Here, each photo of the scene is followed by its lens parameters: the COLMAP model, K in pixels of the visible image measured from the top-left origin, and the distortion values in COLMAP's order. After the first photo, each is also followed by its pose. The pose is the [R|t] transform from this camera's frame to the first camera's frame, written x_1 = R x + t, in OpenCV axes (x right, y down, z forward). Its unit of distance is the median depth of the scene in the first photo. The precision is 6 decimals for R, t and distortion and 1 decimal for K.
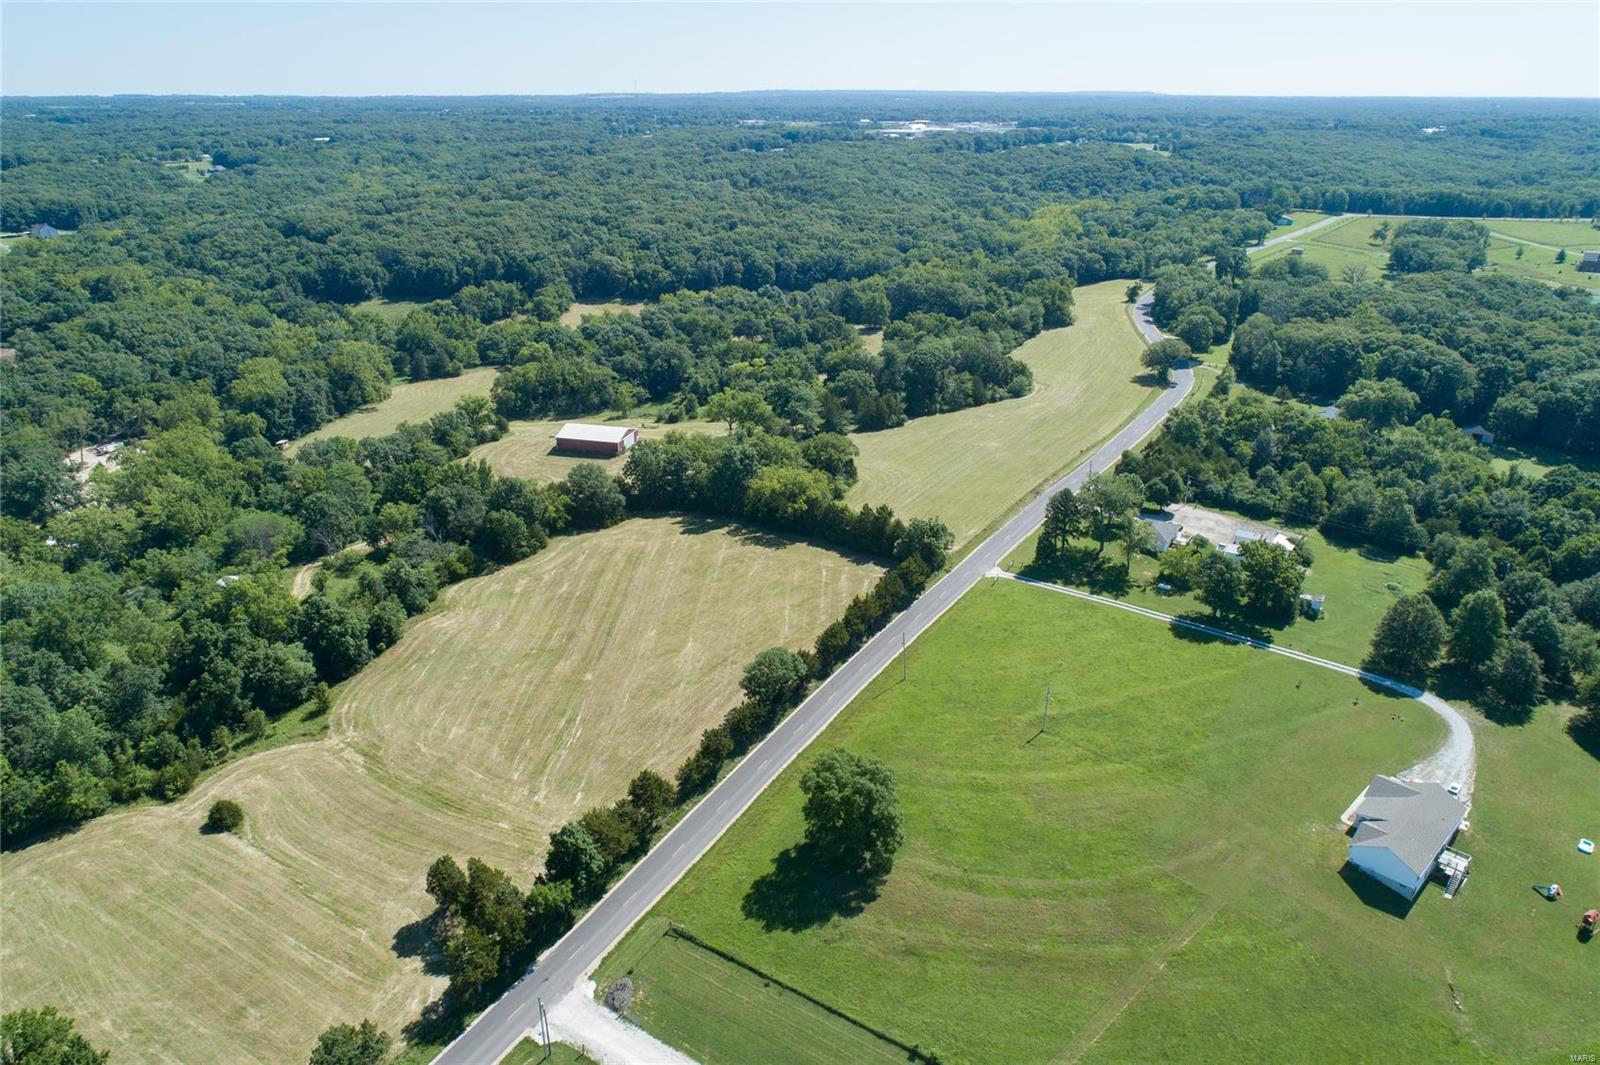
lens RADIAL K [[1074.1, 0, 792.2], [0, 1074.1, 529.8], [0, 0, 1]] dist [-0.006245, 0.002678]
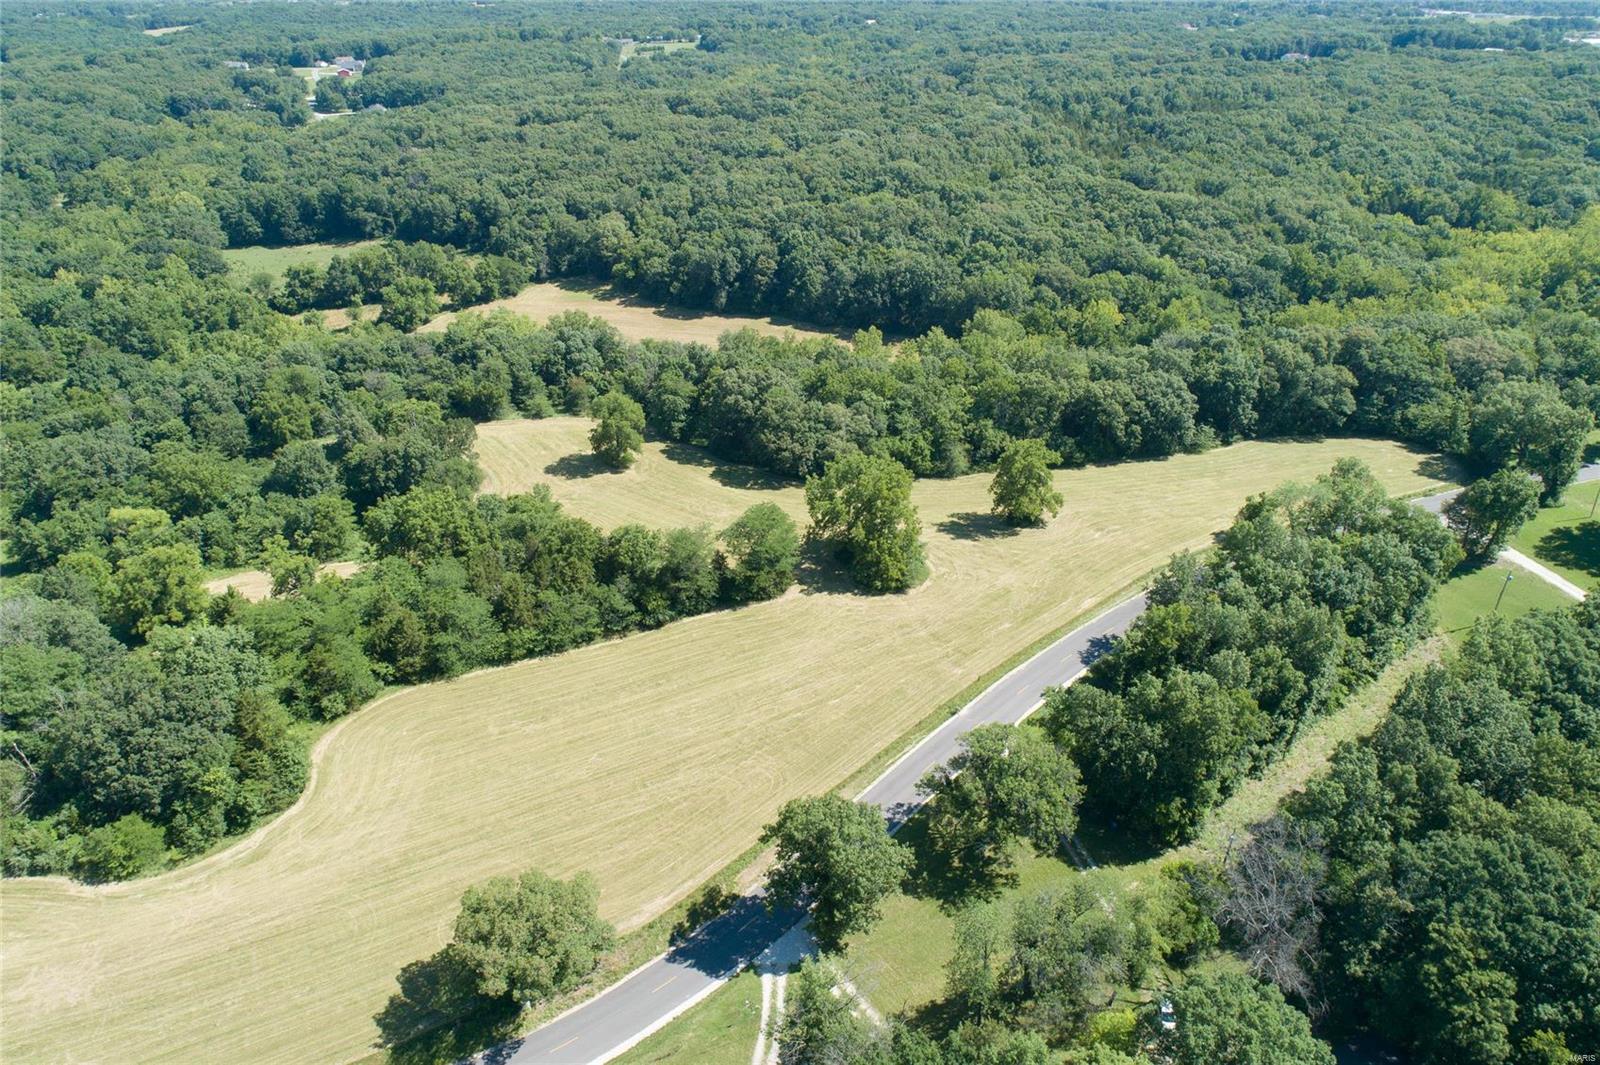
lens RADIAL K [[1074.1, 0, 792.2], [0, 1074.1, 529.8], [0, 0, 1]] dist [-0.006245, 0.002678]
pose [[0.805058, 0.275318, -0.525434, 0.253169], [-0.225695, 0.961315, 0.157907, -0.156887], [0.548583, -0.008537, 0.836053, 0.391017]]
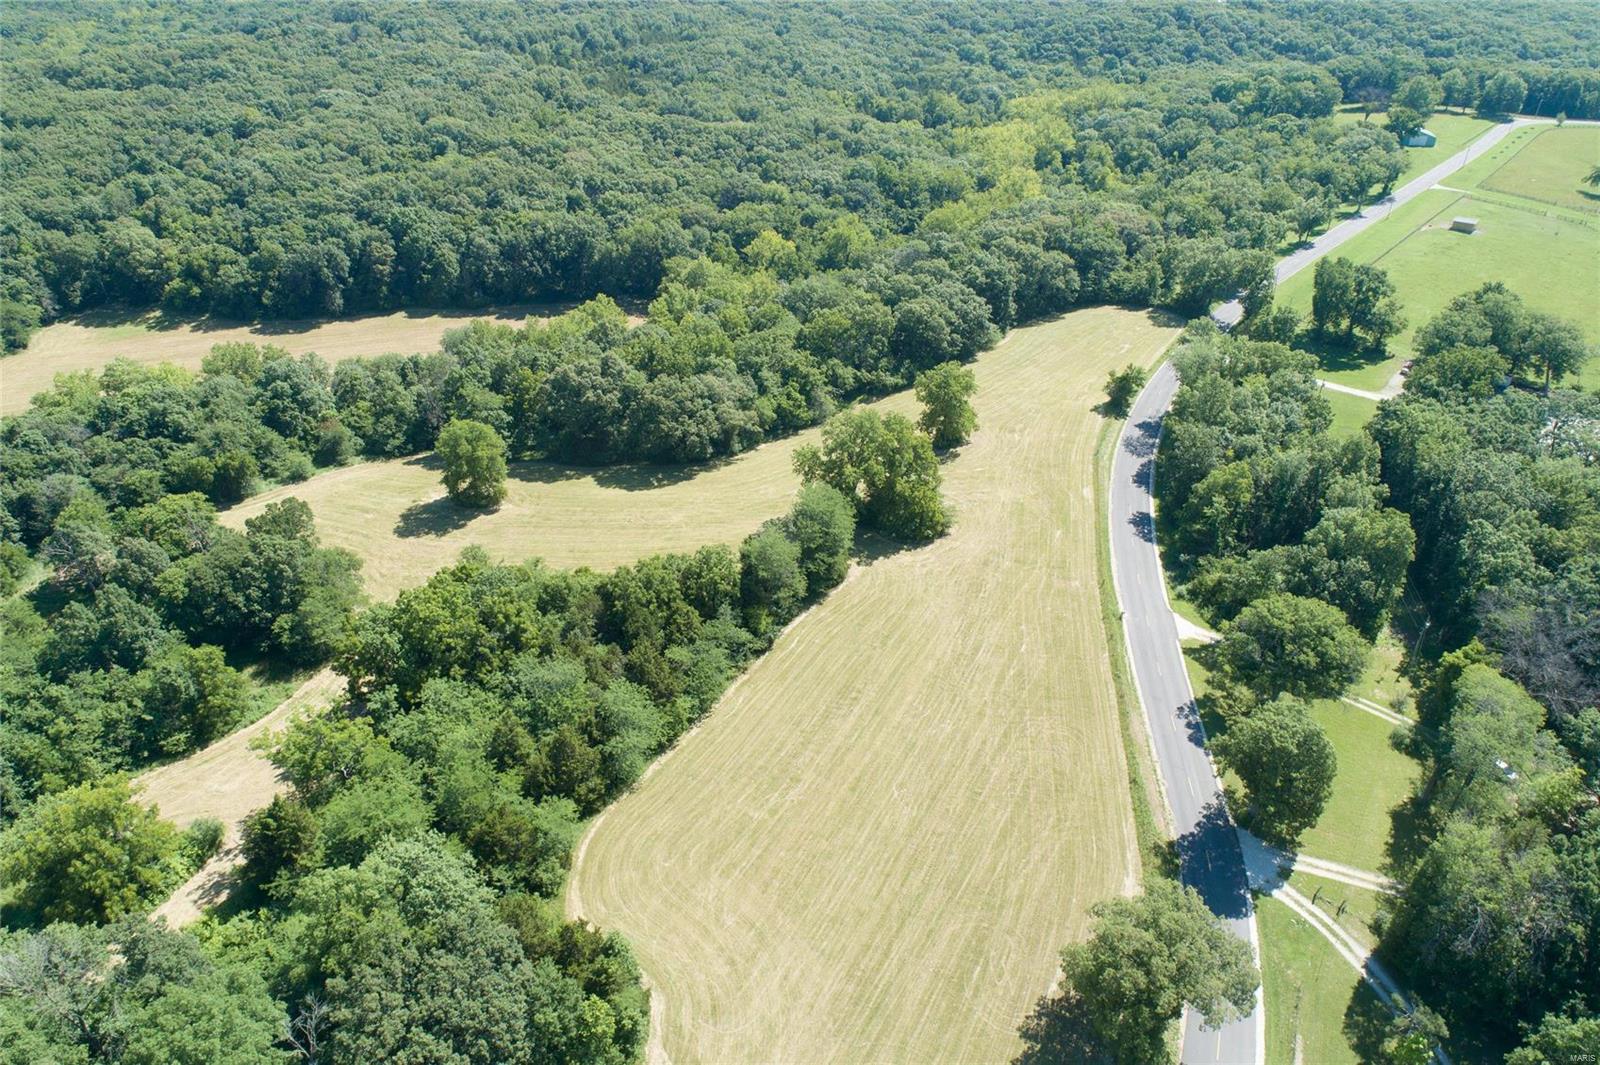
lens RADIAL K [[1074.1, 0, 792.2], [0, 1074.1, 529.8], [0, 0, 1]] dist [-0.006245, 0.002678]
pose [[0.999606, 0.016311, -0.022829, 0.128276], [-0.013016, 0.990393, 0.137664, -0.145261], [0.024855, -0.137312, 0.990216, 0.367423]]
